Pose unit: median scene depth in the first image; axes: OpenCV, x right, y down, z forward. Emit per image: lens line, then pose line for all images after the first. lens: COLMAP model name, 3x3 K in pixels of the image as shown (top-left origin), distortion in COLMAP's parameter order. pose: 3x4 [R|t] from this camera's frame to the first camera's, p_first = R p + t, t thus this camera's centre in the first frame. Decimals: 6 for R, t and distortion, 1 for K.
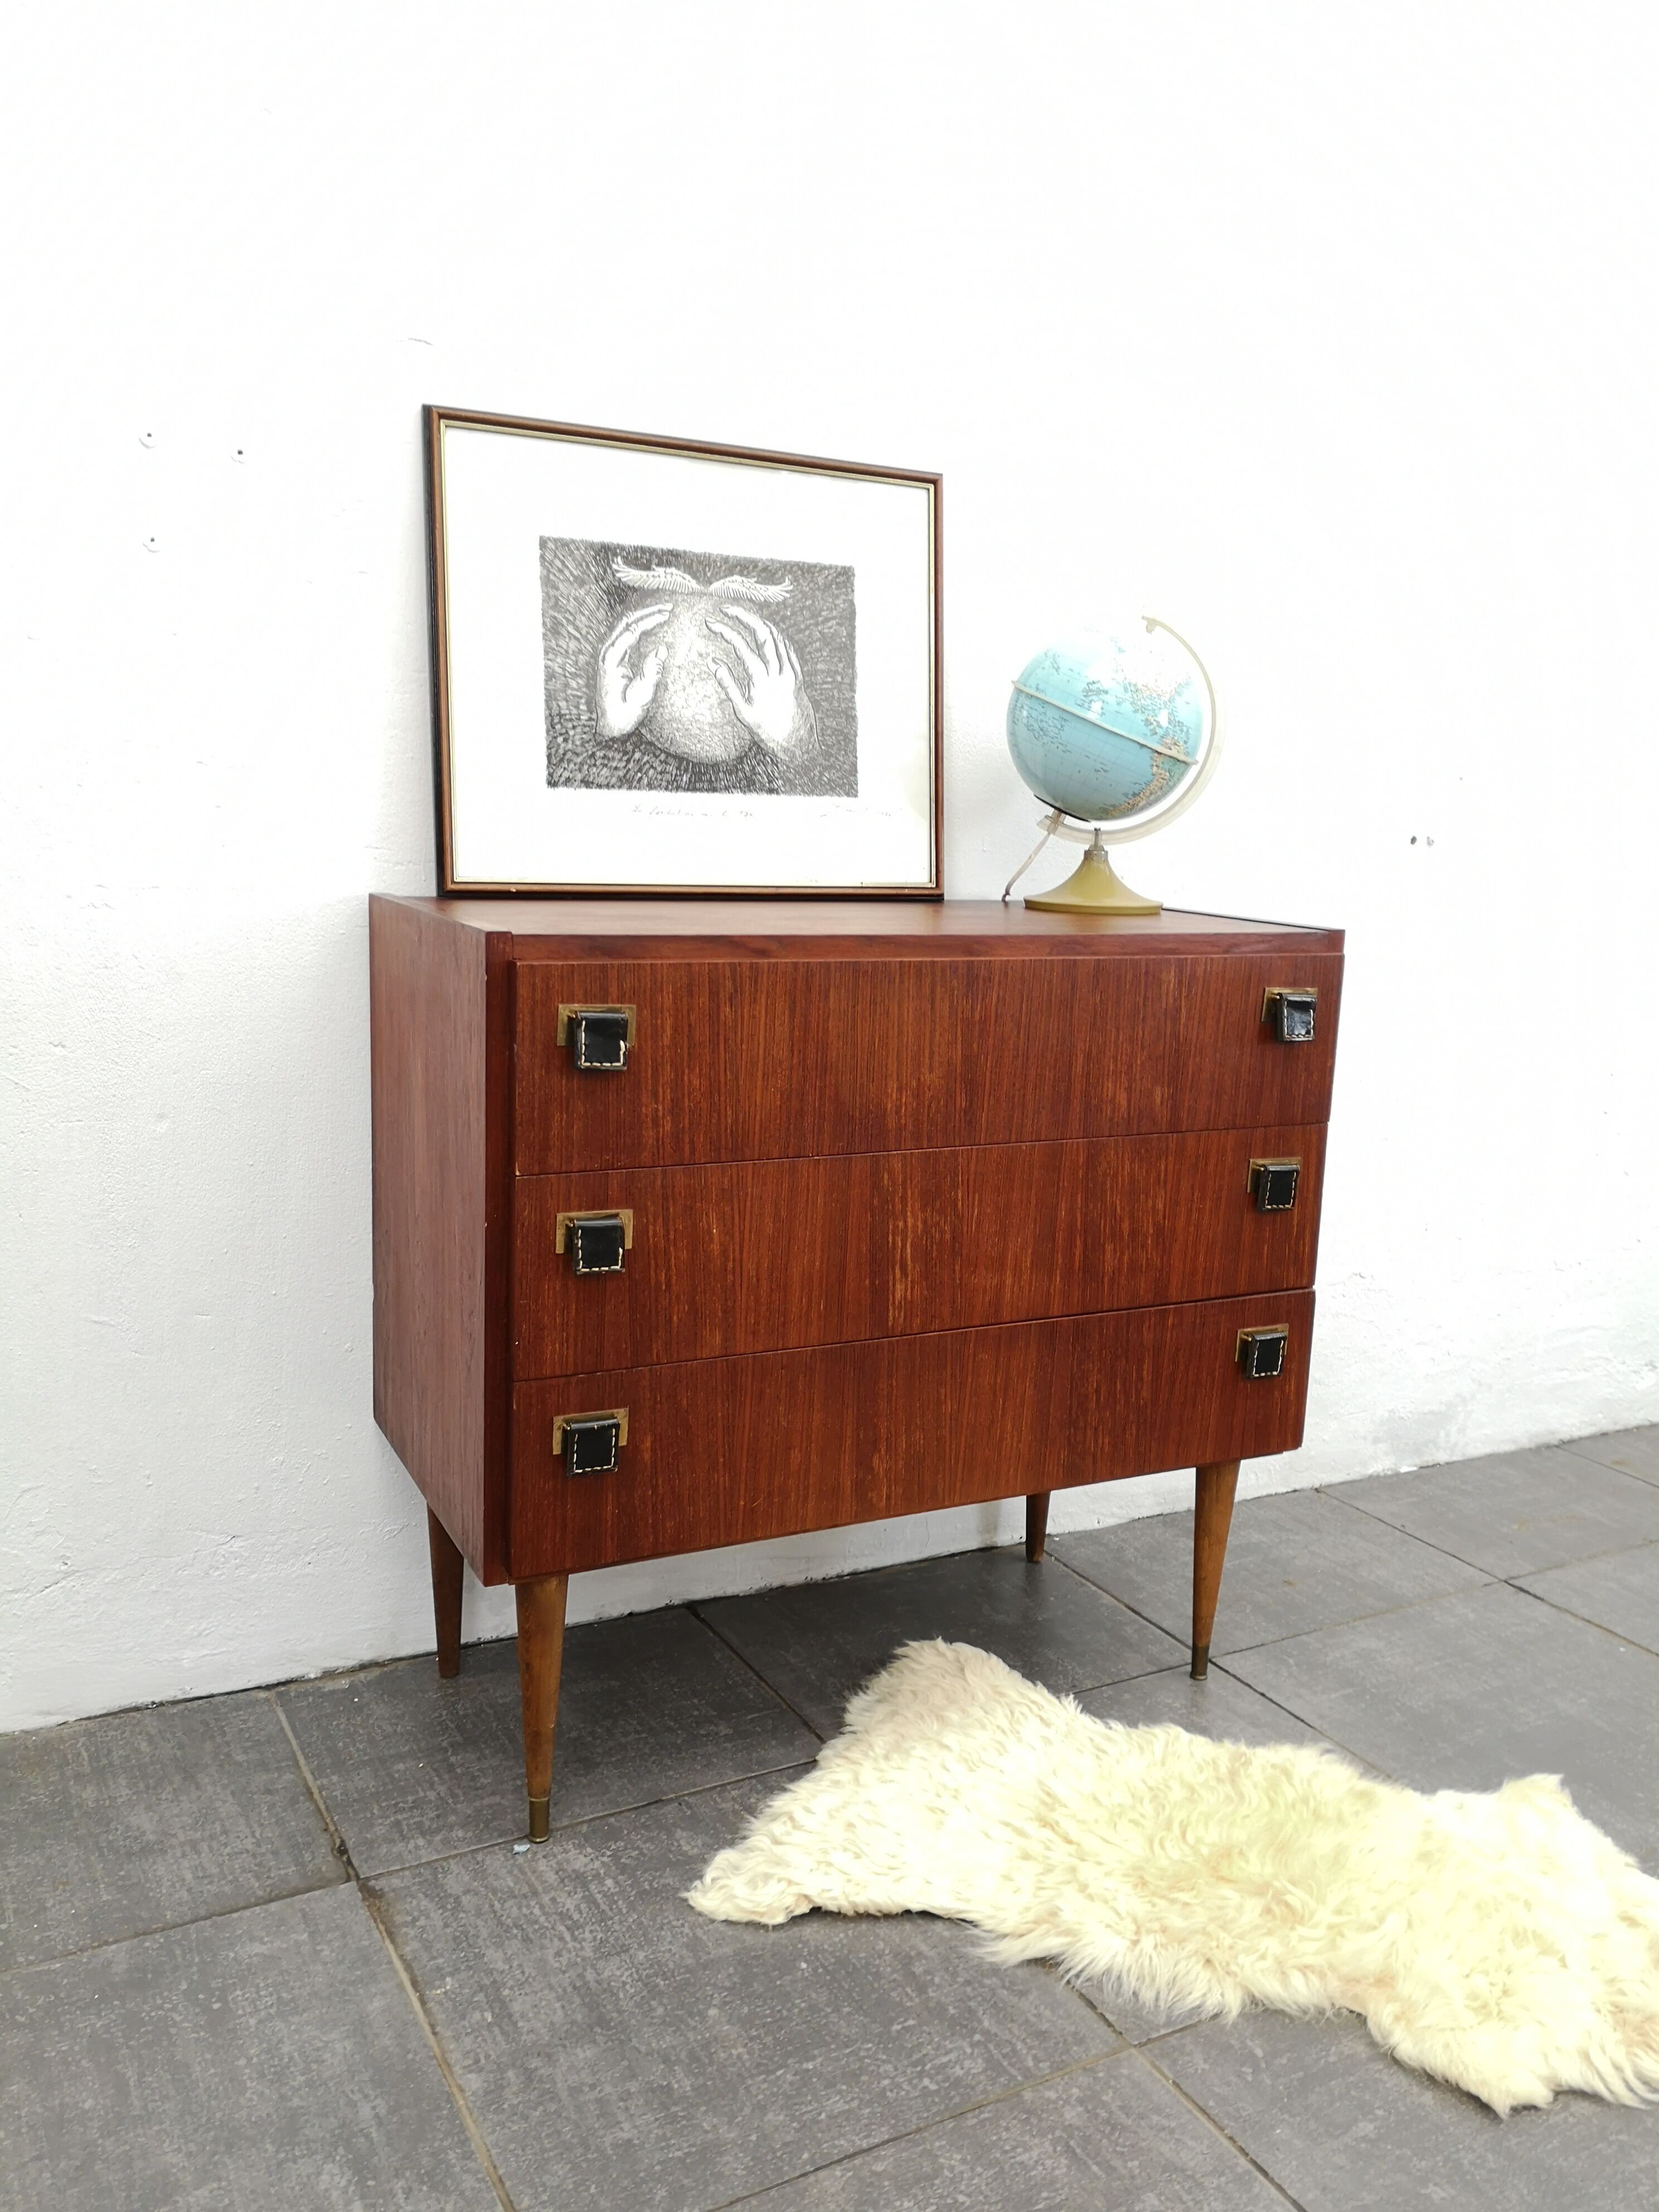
lens RADIAL K [[1730.3, 0, 804.0], [0, 1730.3, 1046.9], [0, 0, 1]] dist [0.048543, -0.058270]
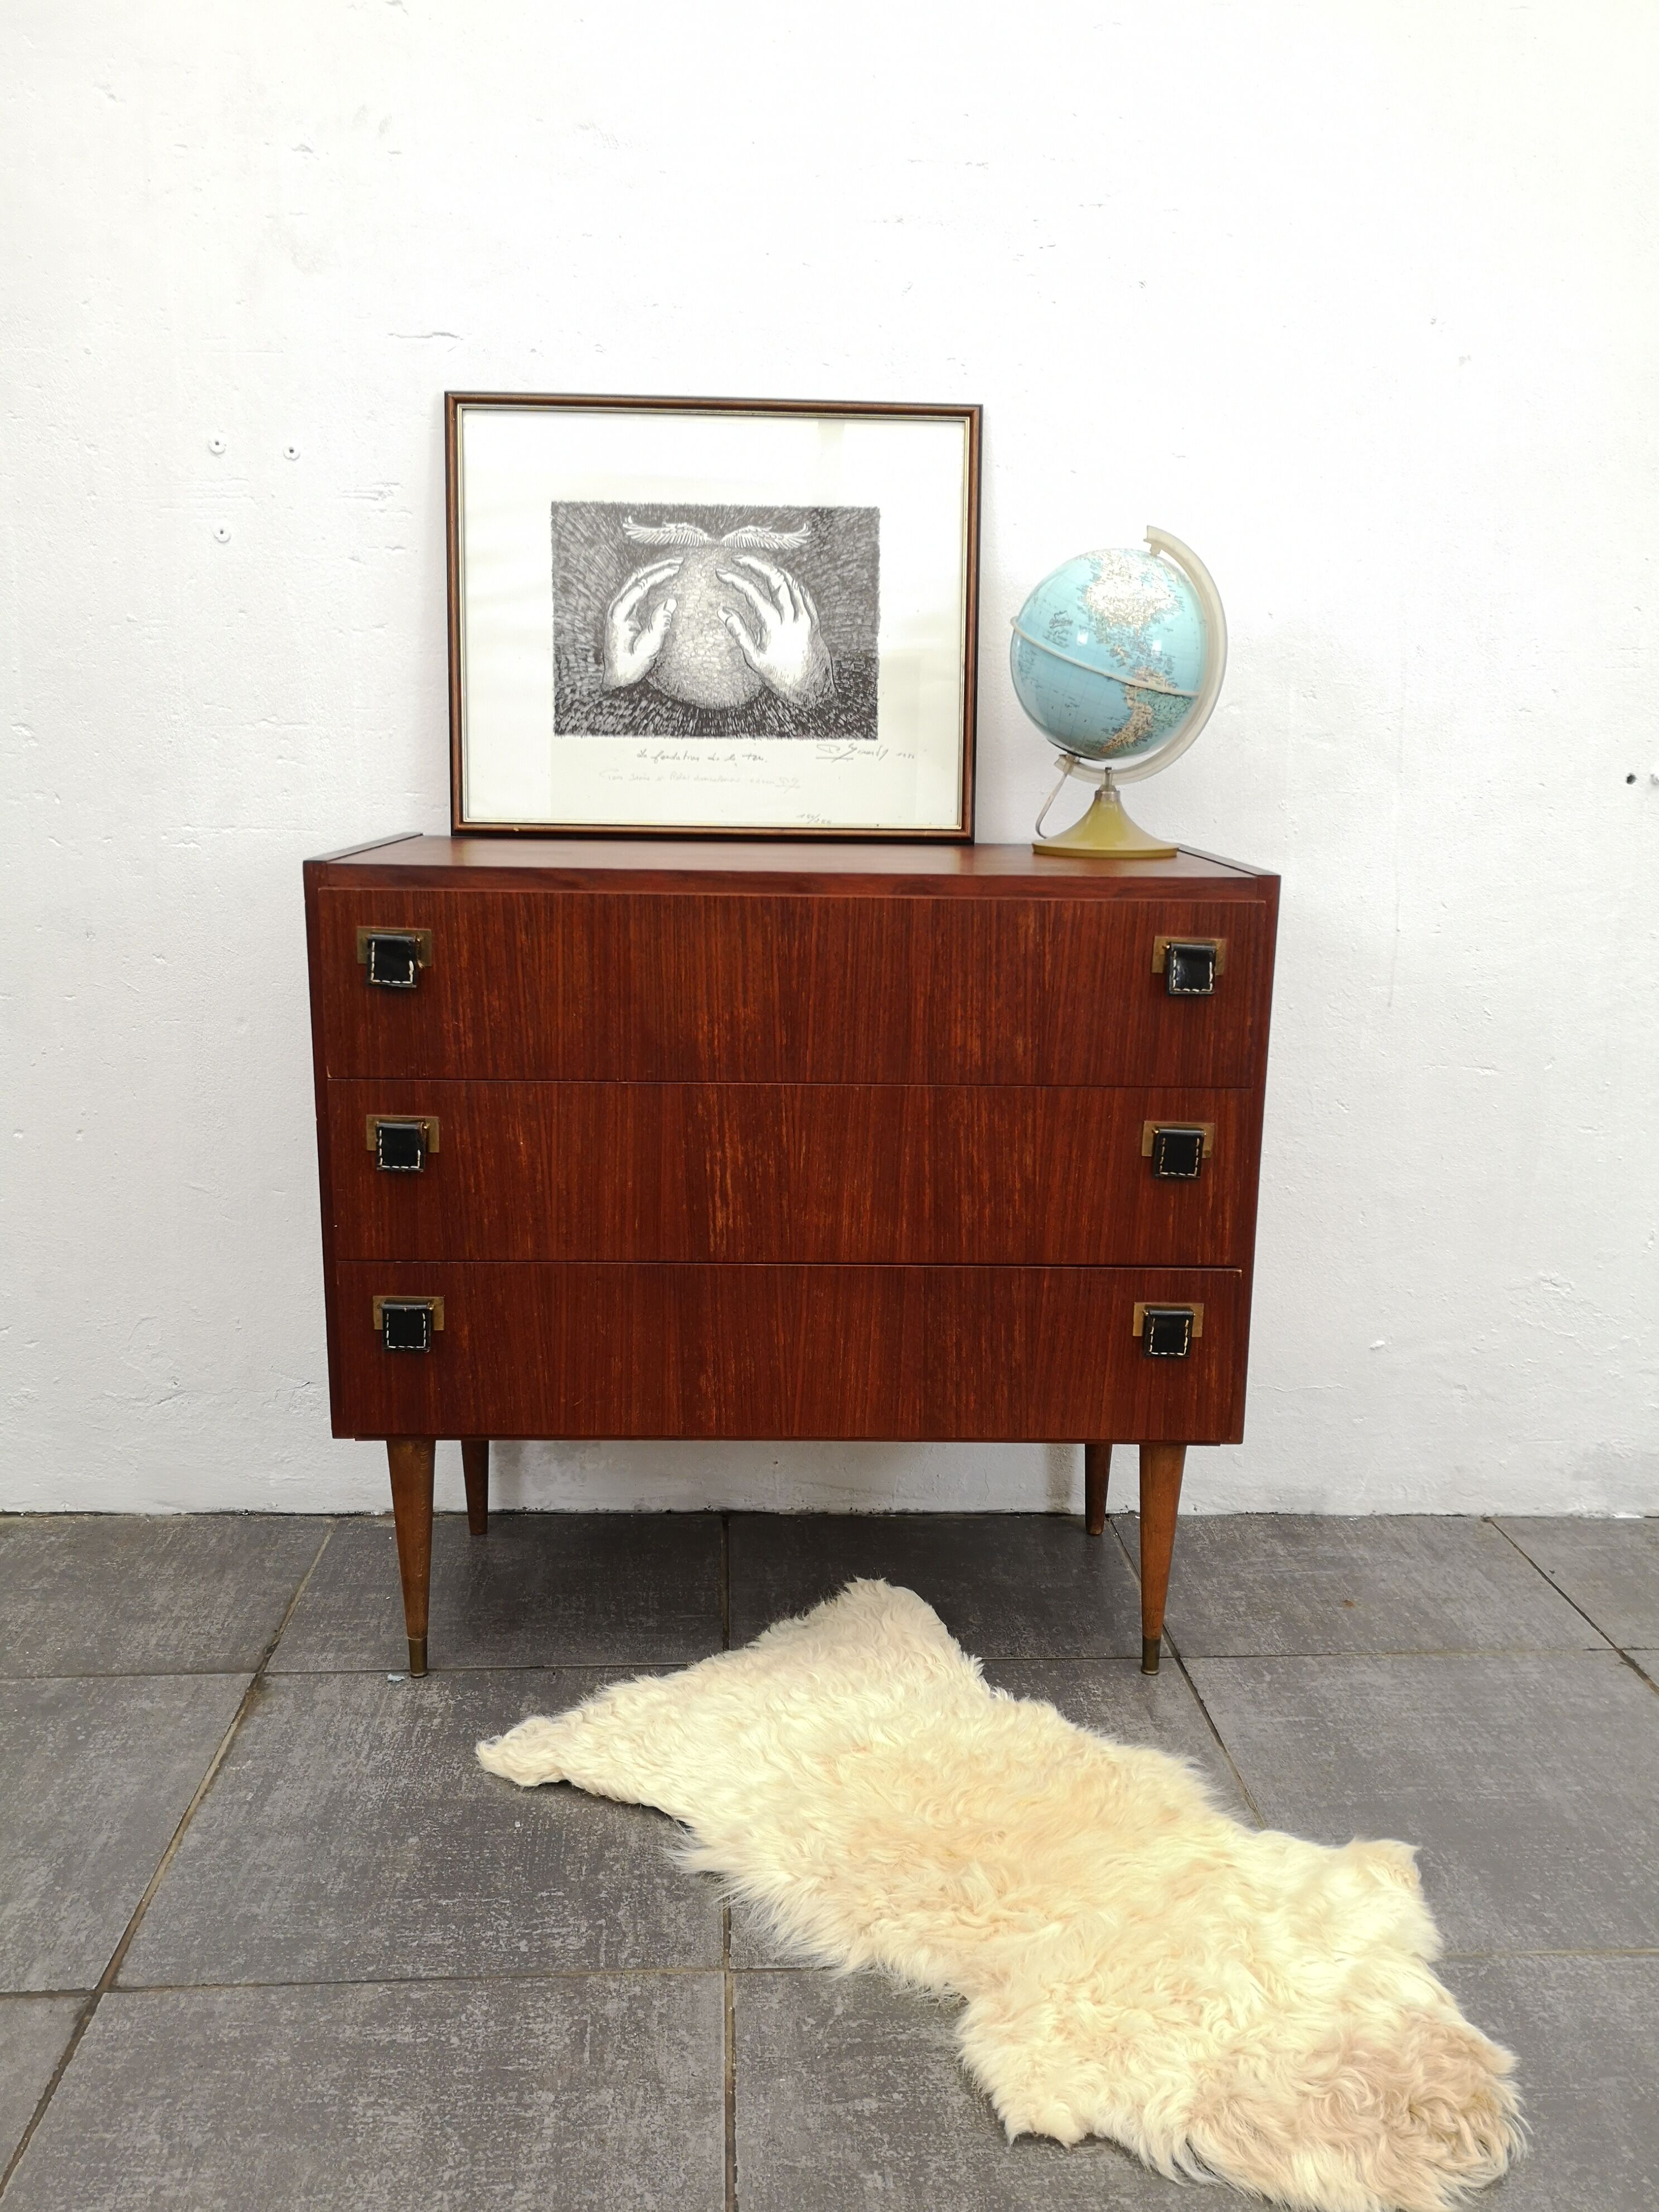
lens RADIAL K [[1730.3, 0, 809.4], [0, 1730.3, 1039.2], [0, 0, 1]] dist [0.048543, -0.058270]
pose [[0.909241, 0.051426, -0.413081, 0.518051], [-0.043763, 0.998650, 0.027999, 0.003315], [0.413963, -0.007381, 0.910264, 0.086476]]
